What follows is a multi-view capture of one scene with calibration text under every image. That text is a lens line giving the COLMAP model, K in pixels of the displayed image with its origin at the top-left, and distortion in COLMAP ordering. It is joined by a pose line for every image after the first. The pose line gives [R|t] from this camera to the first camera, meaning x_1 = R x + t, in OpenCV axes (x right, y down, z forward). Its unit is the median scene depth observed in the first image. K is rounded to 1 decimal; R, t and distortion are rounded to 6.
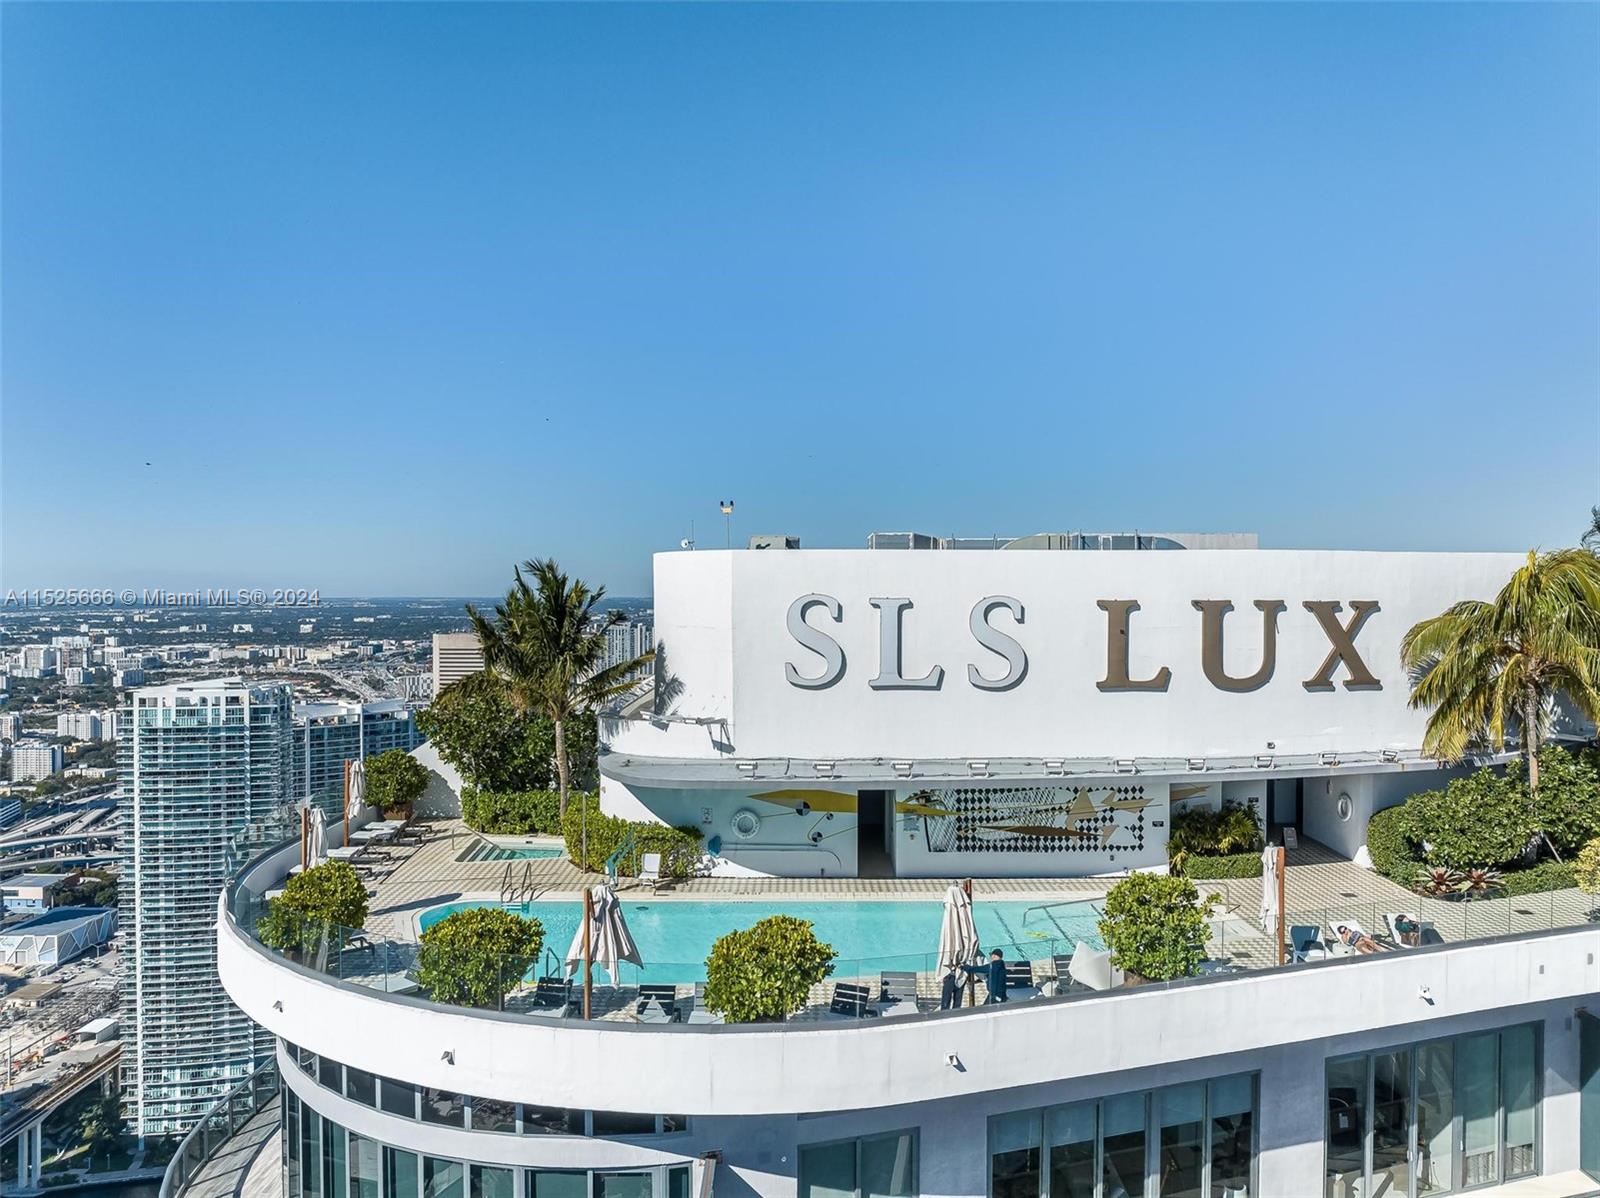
lens RADIAL K [[1136.7, 0, 798.8], [0, 1136.7, 589.4], [0, 0, 1]] dist [-0.039590, 0.027893]
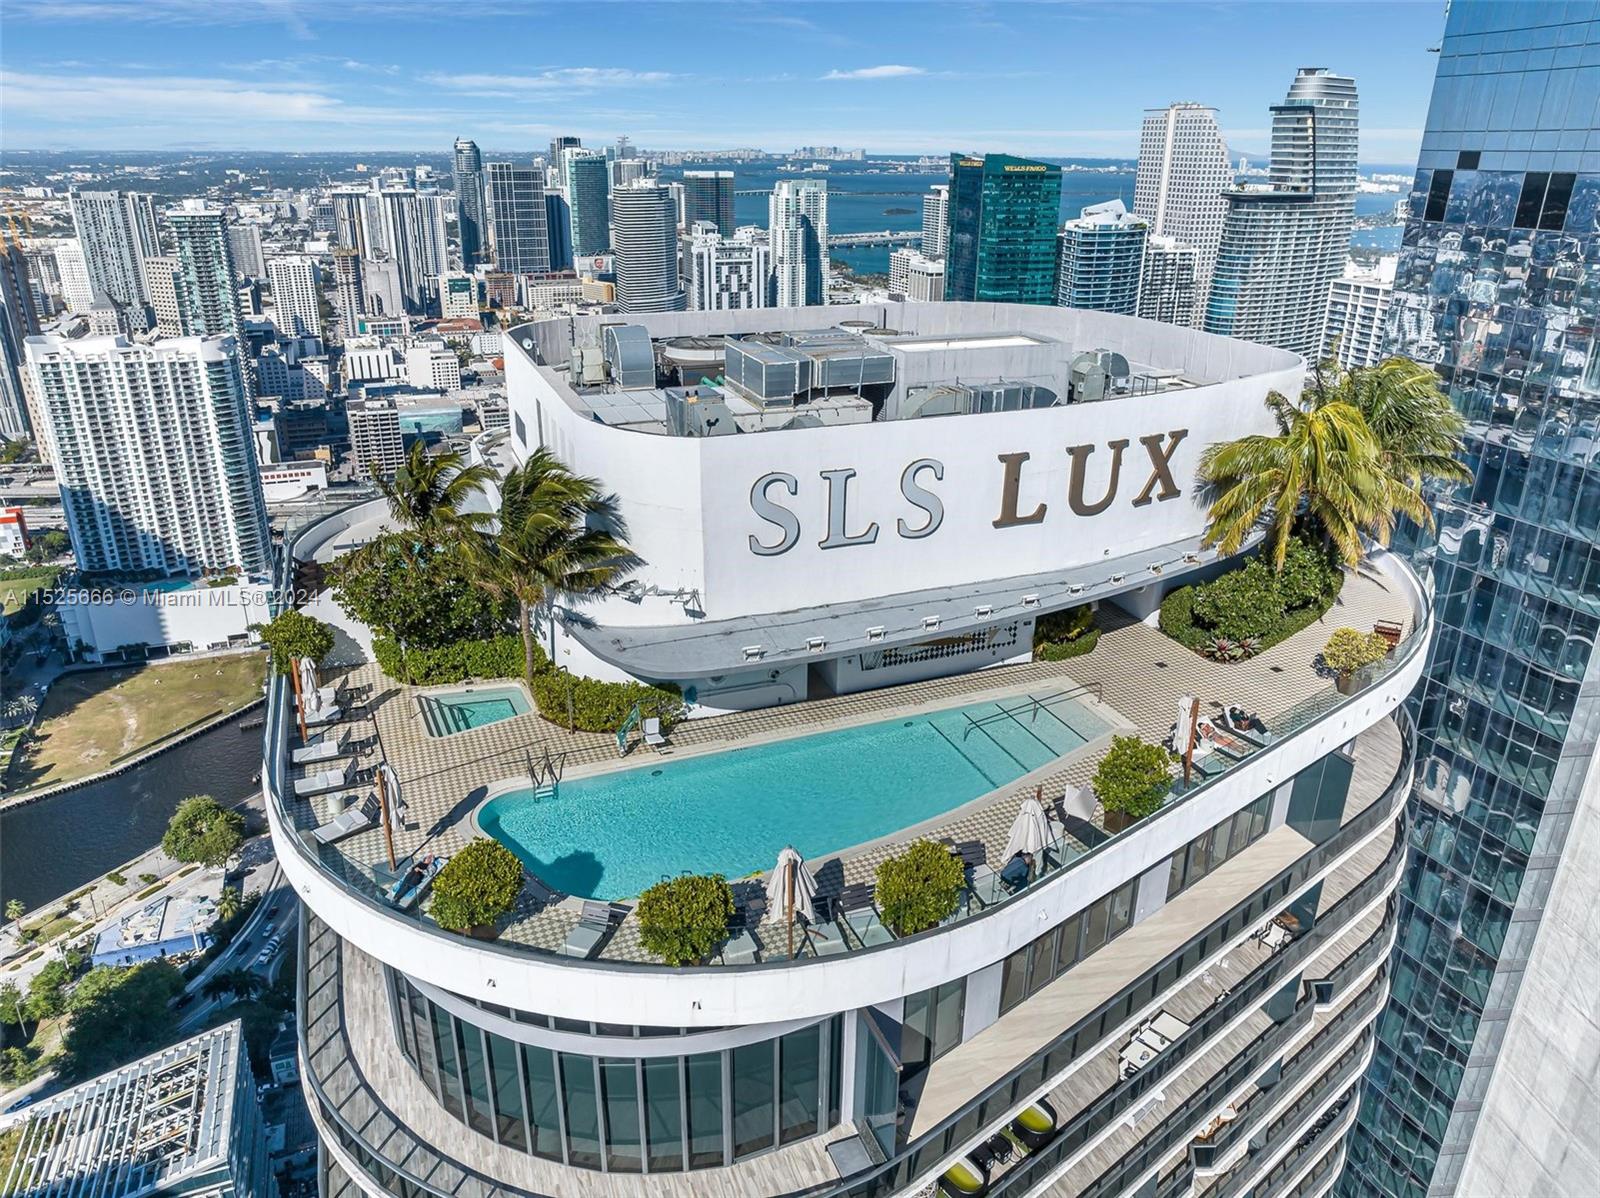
lens RADIAL K [[1115.0, 0, 800.0], [0, 1115.0, 599.0], [0, 0, 1]] dist [0.008530, 0.002083]
pose [[0.928680, -0.131219, 0.346892, -0.345966], [-0.008945, 0.927123, 0.374650, -0.281504], [-0.370773, -0.351033, 0.859827, 0.033326]]
